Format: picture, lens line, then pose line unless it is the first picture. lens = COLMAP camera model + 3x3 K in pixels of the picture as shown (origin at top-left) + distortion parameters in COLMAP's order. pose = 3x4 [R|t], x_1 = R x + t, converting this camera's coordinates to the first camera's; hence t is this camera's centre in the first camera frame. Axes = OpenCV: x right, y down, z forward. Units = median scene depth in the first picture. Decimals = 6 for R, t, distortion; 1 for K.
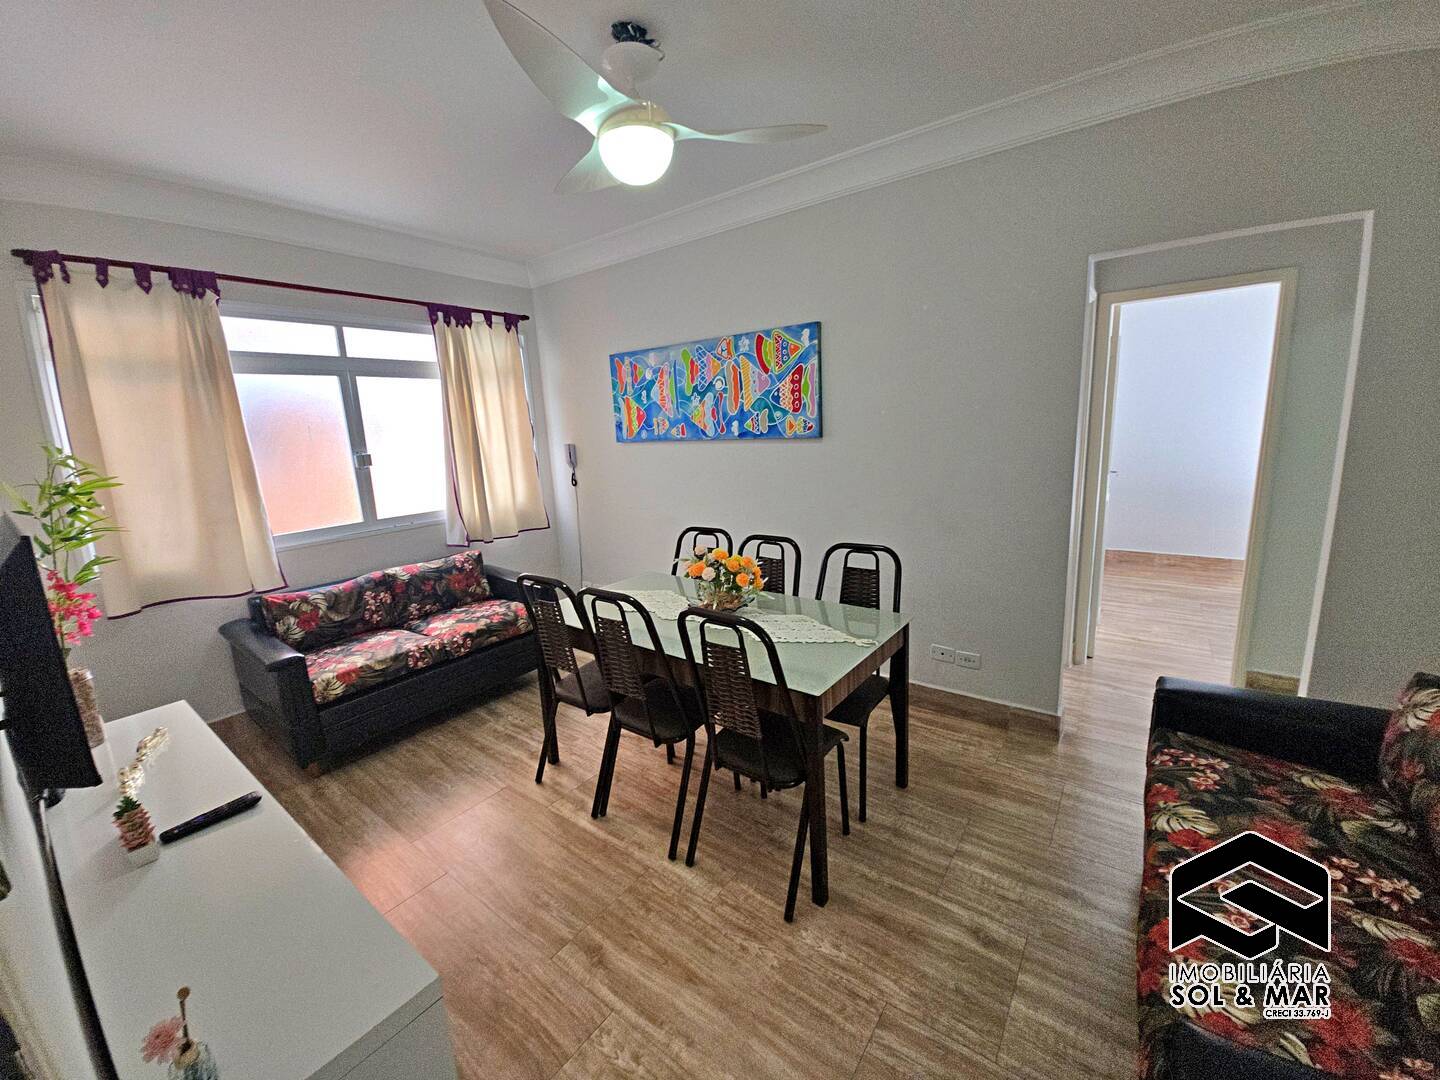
lens RADIAL K [[571.4, 0, 723.1], [0, 571.4, 534.0], [0, 0, 1]] dist [-0.014735, -0.004420]
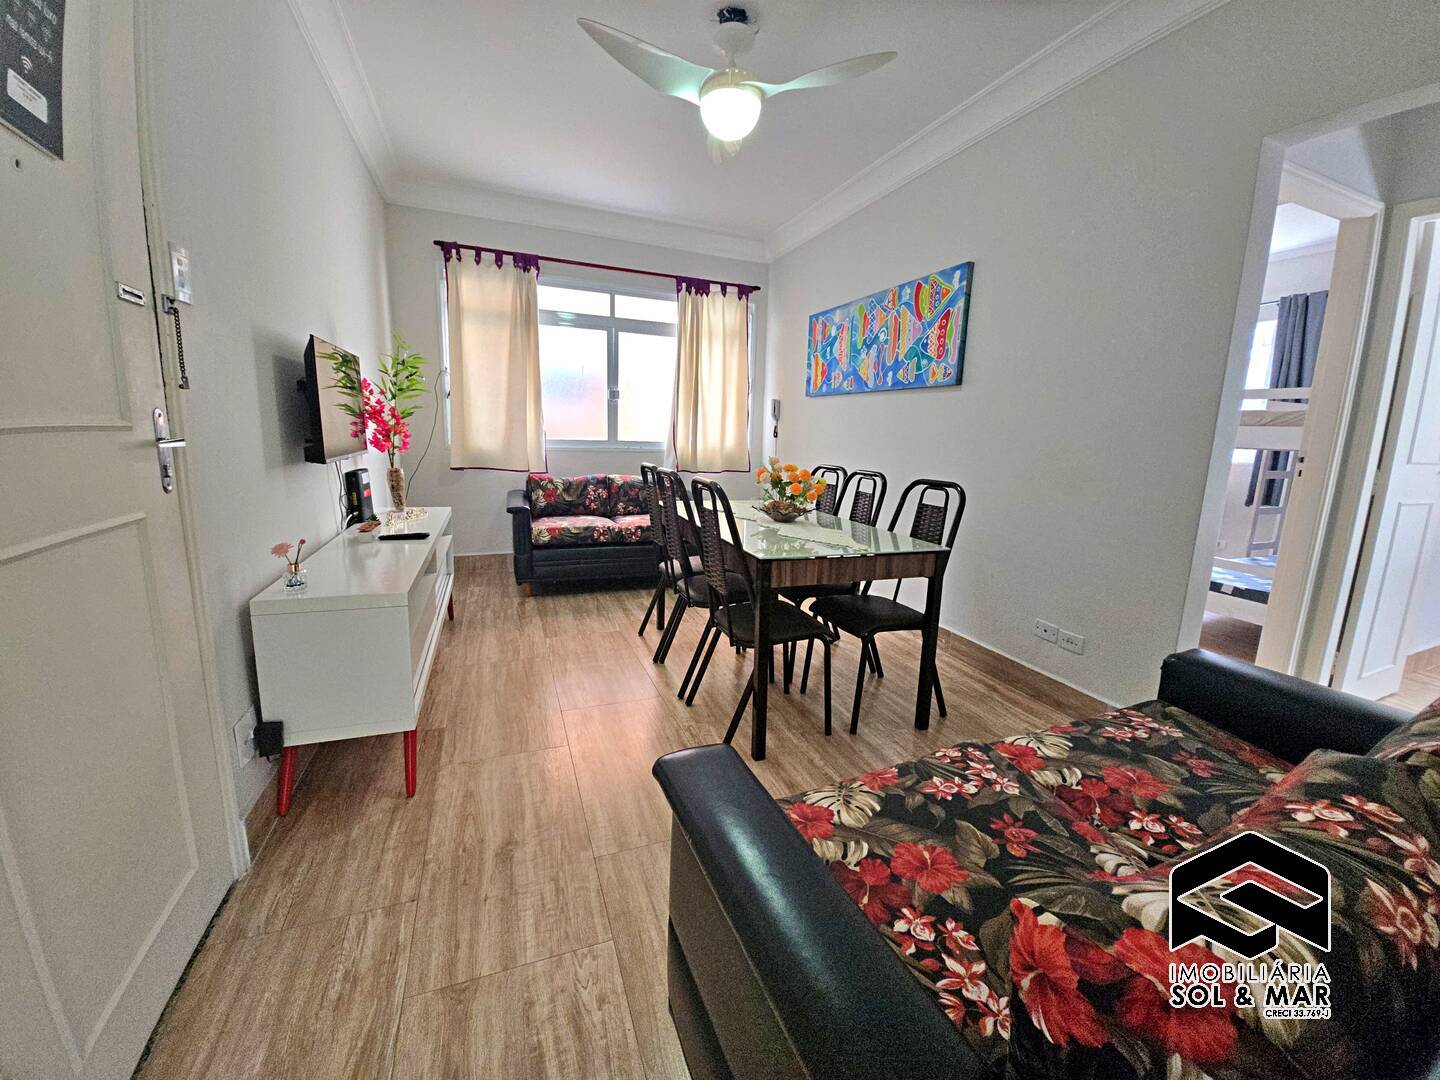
lens RADIAL K [[571.4, 0, 713.5], [0, 571.4, 536.8], [0, 0, 1]] dist [-0.014735, -0.004420]
pose [[0.836441, 0.174115, -0.519663, 0.345841], [-0.177330, 0.983168, 0.043986, 0.106319], [0.518575, 0.055360, 0.853238, -0.014342]]
